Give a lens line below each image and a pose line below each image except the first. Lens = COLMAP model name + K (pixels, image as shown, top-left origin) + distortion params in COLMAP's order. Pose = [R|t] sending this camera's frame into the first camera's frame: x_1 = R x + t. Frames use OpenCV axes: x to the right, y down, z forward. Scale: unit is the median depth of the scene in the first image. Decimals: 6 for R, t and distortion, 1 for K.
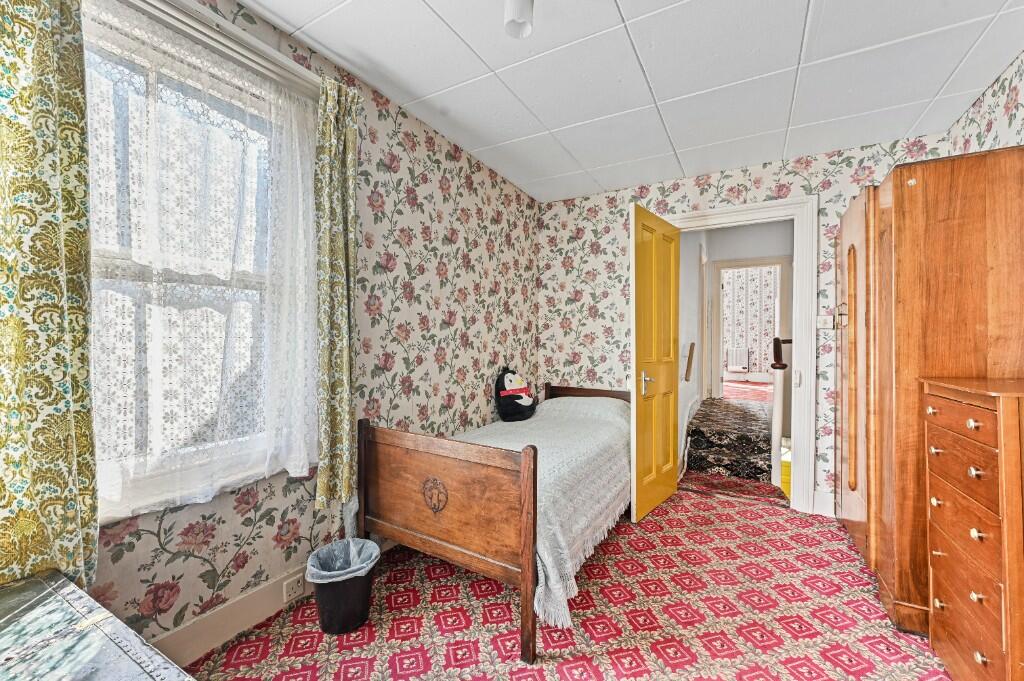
lens RADIAL K [[419.7, 0, 512.1], [0, 419.7, 339.2], [0, 0, 1]] dist [-0.000347, -0.000068]
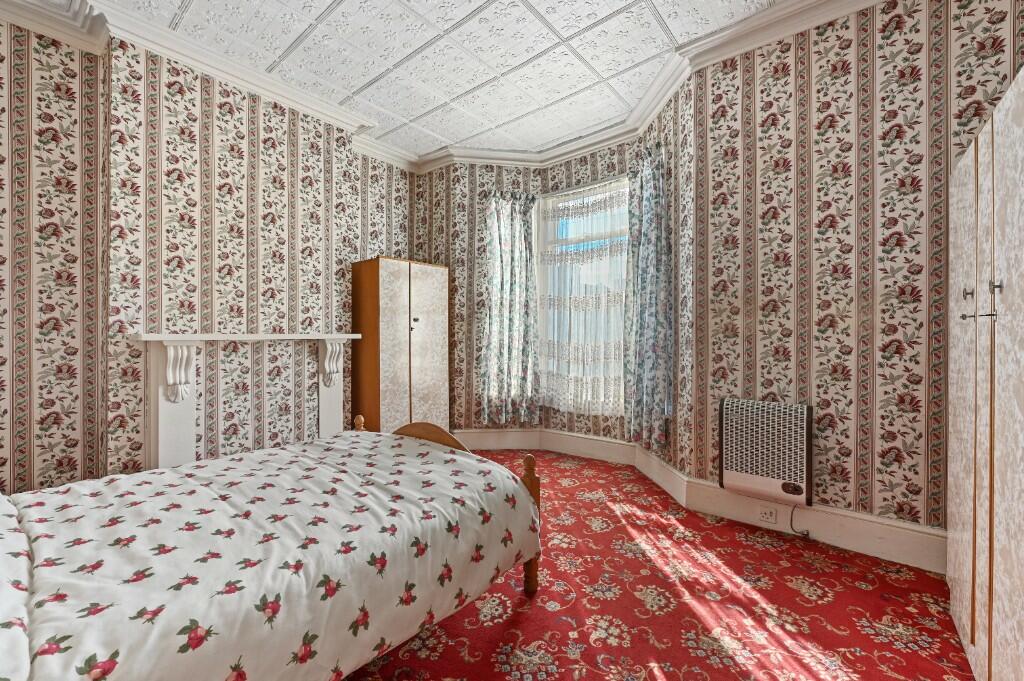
lens RADIAL K [[419.7, 0, 514.4], [0, 419.7, 340.6], [0, 0, 1]] dist [-0.000347, -0.000068]
pose [[0.986572, -0.002384, -0.163307, 0.310413], [0.002438, 0.999997, 0.000128, -0.011342], [0.163306, -0.000524, 0.986575, 0.523405]]
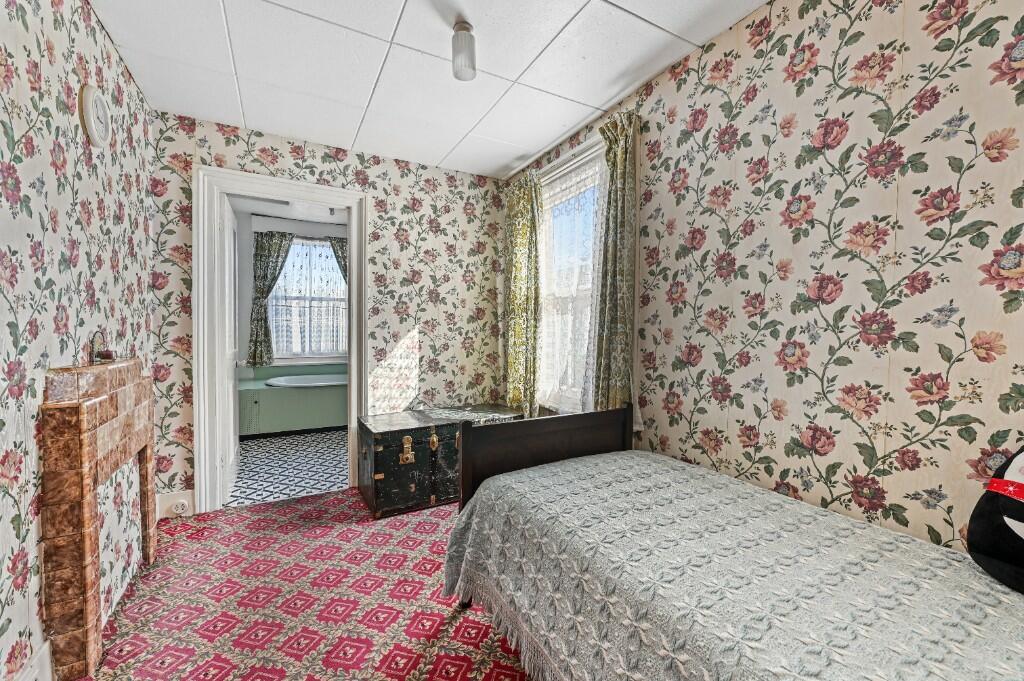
lens RADIAL K [[419.7, 0, 514.0], [0, 419.7, 338.6], [0, 0, 1]] dist [-0.000347, -0.000068]
pose [[-0.514073, 0.001048, -0.857746, 0.621623], [-0.010016, 0.999924, 0.007225, 0.016056], [0.857688, 0.012306, -0.514023, 1.104757]]
